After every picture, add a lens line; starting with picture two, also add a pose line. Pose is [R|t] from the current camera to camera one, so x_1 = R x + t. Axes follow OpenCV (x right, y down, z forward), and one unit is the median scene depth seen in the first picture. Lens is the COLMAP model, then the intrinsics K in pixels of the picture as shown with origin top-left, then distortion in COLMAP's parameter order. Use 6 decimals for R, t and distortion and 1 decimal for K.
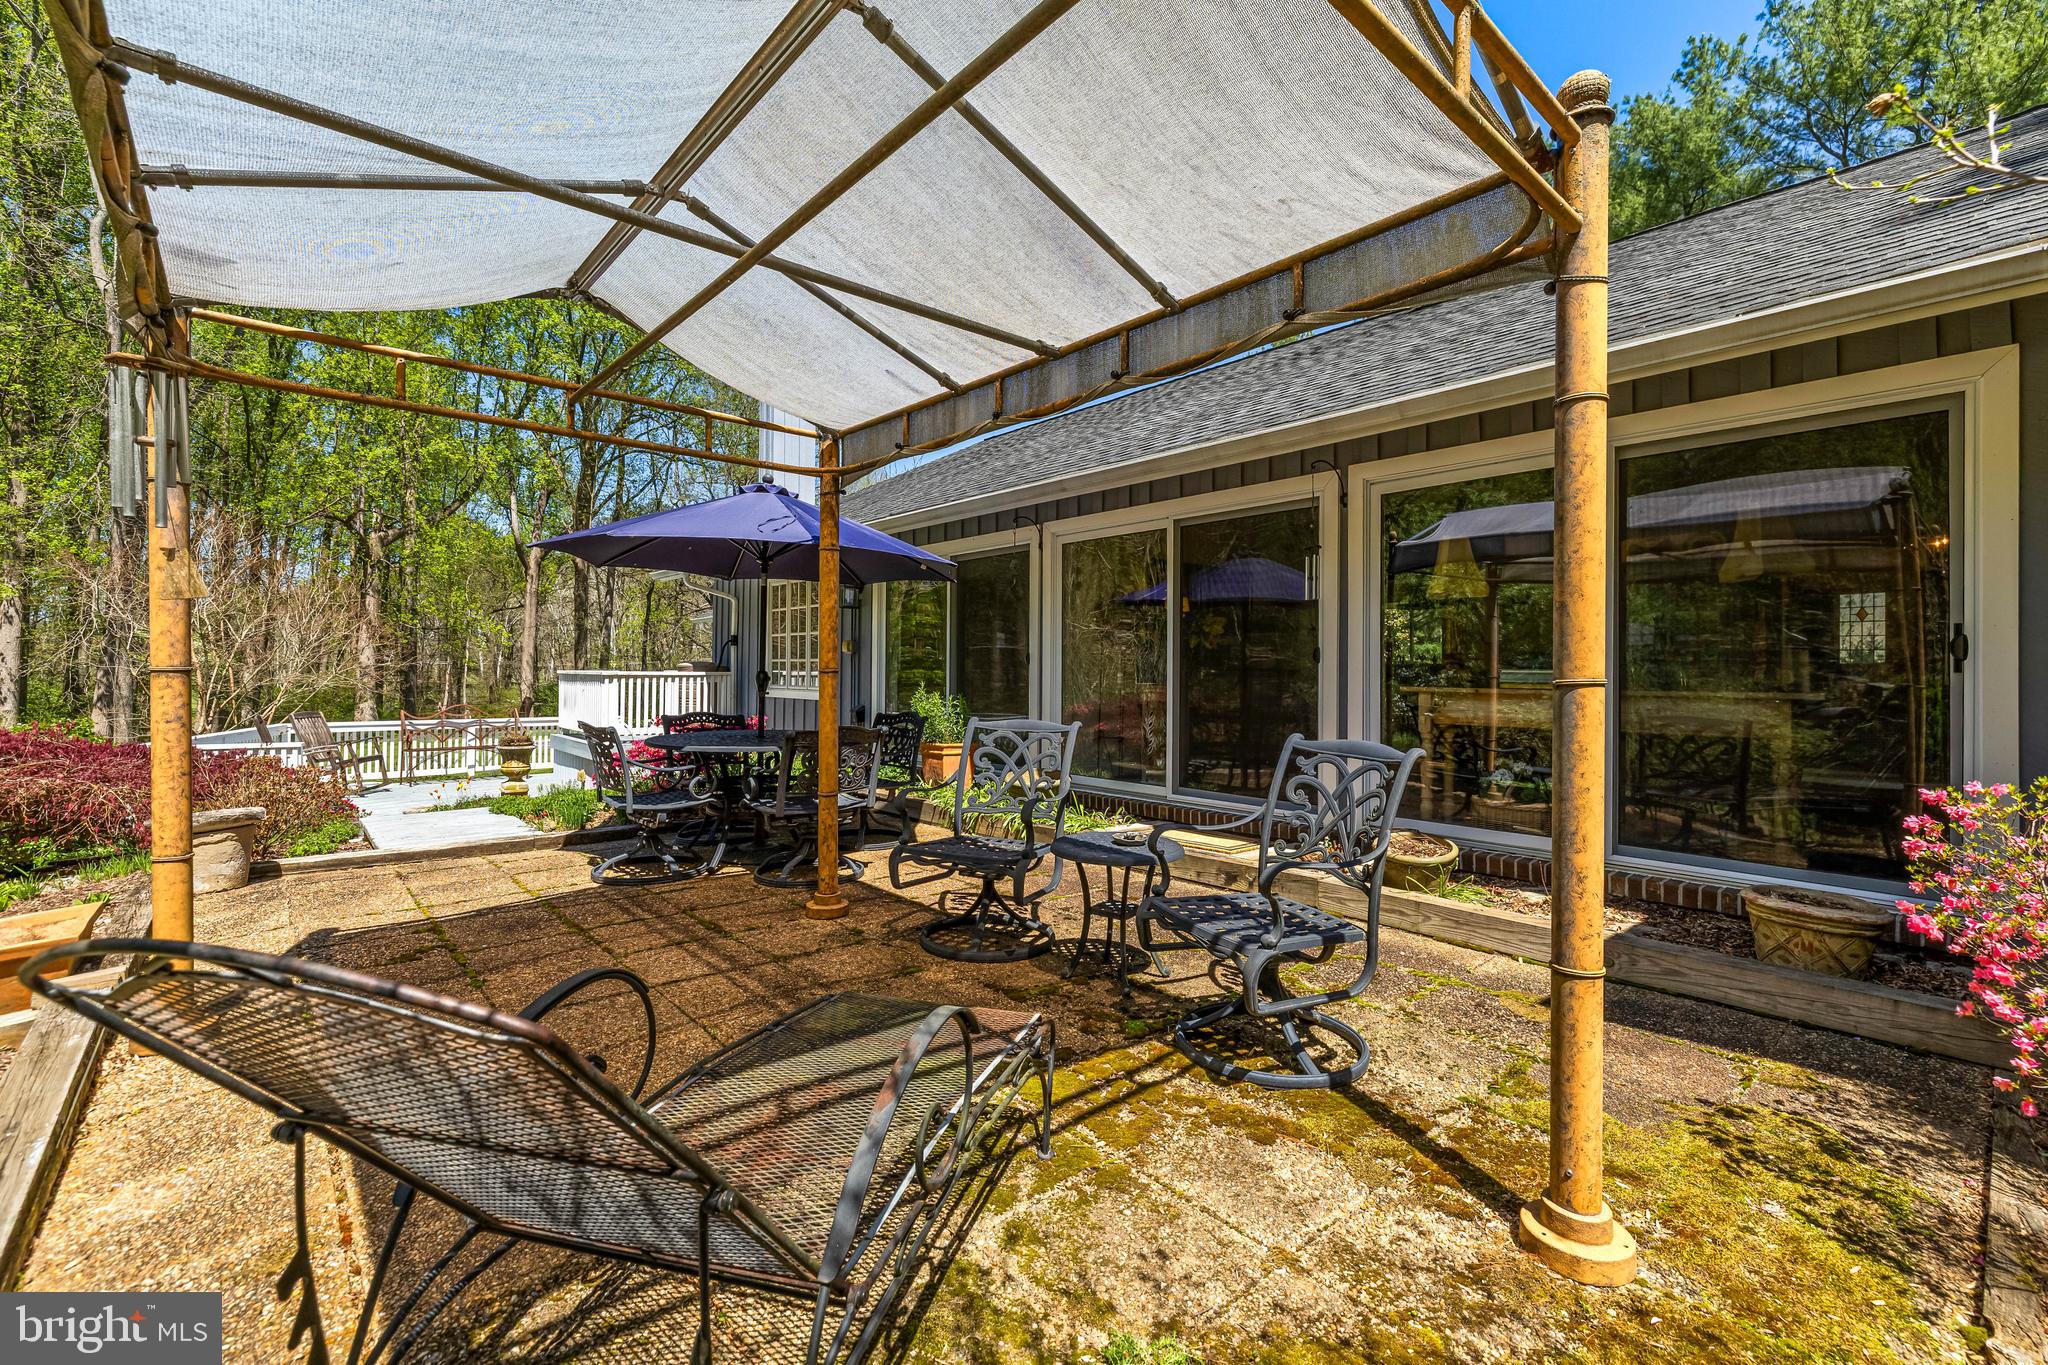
lens RADIAL K [[880.6, 0, 1028.7], [0, 880.6, 666.1], [0, 0, 1]] dist [0.002700, -0.000333]
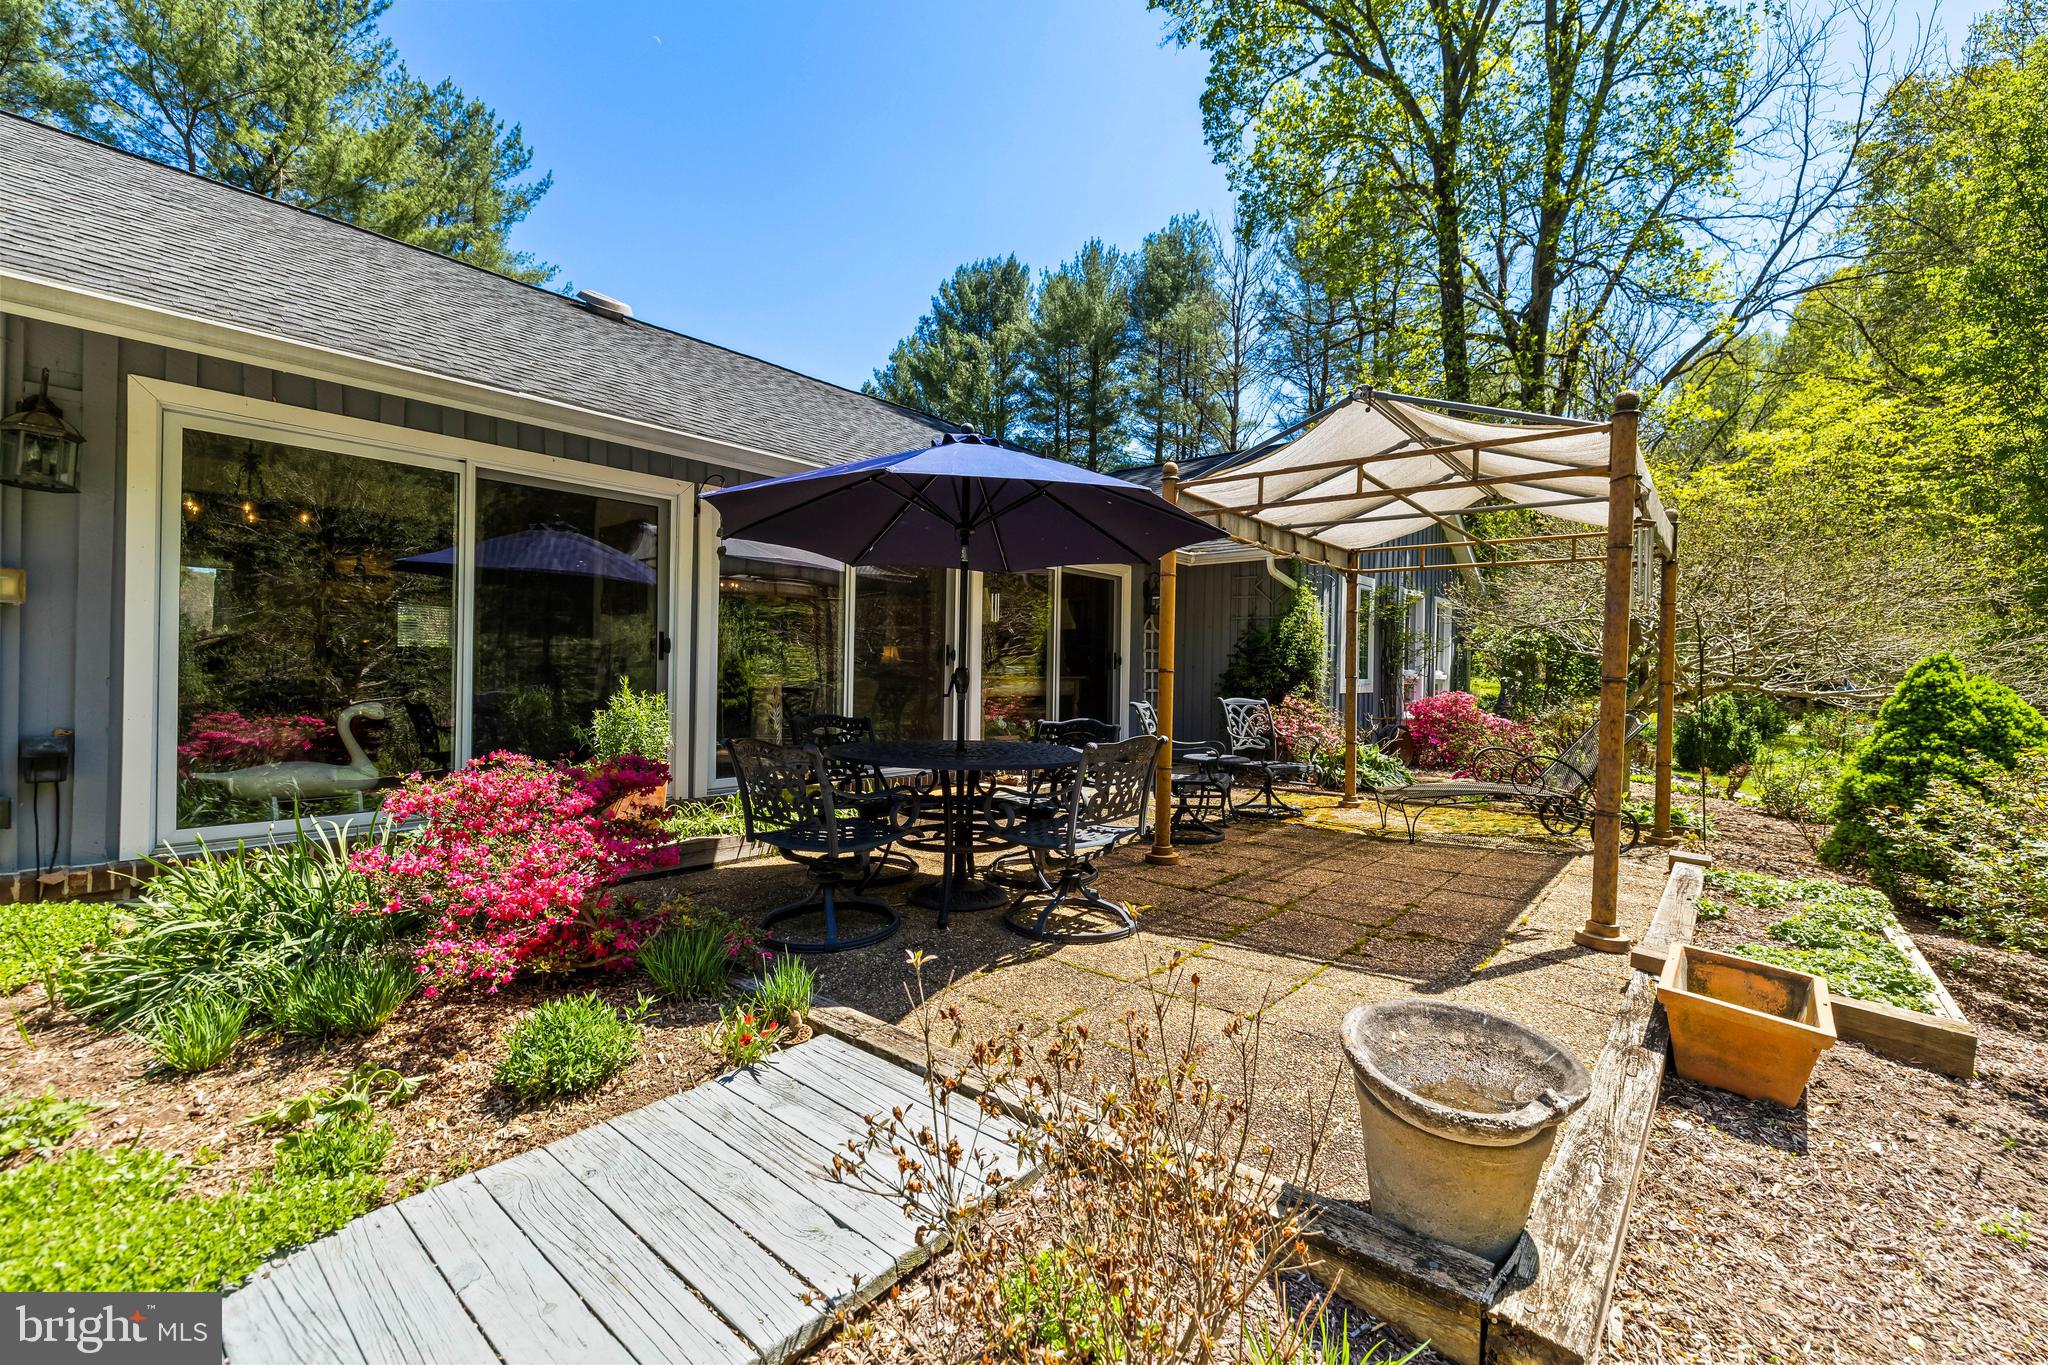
lens RADIAL K [[860.2, 0, 1029.9], [0, 860.2, 676.4], [0, 0, 1]] dist [0.001301, 0.000719]
pose [[-0.155878, -0.015174, 0.987660, -0.190187], [-0.024668, 0.999630, 0.011464, 0.000523], [-0.987468, -0.022577, -0.156195, 0.185697]]
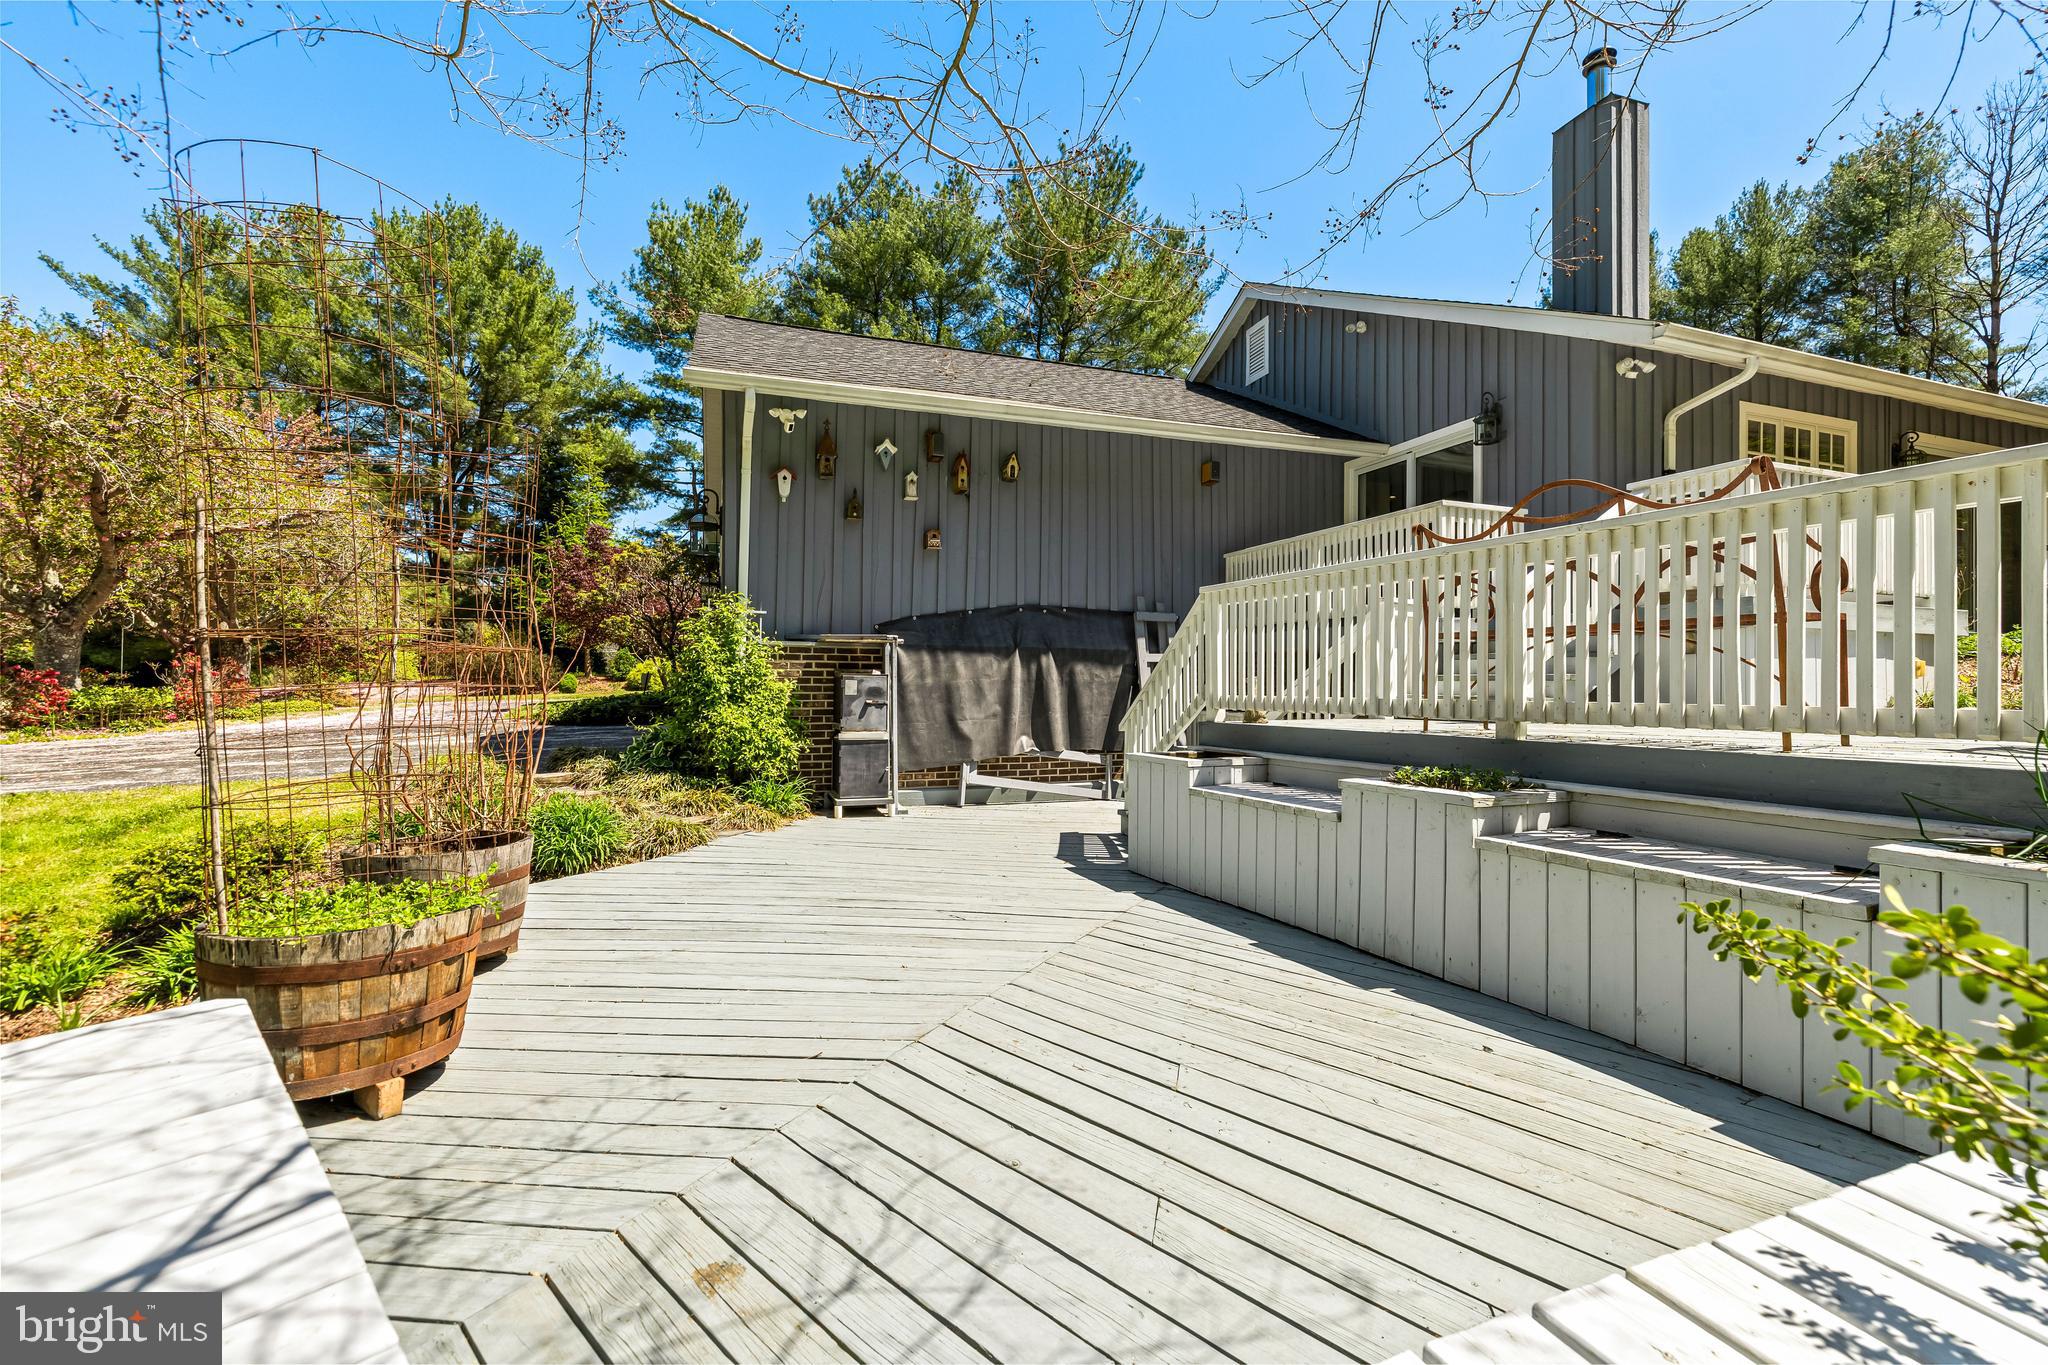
lens RADIAL K [[860.2, 0, 1026.4], [0, 860.2, 674.0], [0, 0, 1]] dist [0.001301, 0.000719]
pose [[0.367771, 0.006177, 0.929896, -0.420228], [-0.014583, 0.999893, -0.000875, 0.047262], [-0.929802, -0.013239, 0.367822, 0.456128]]
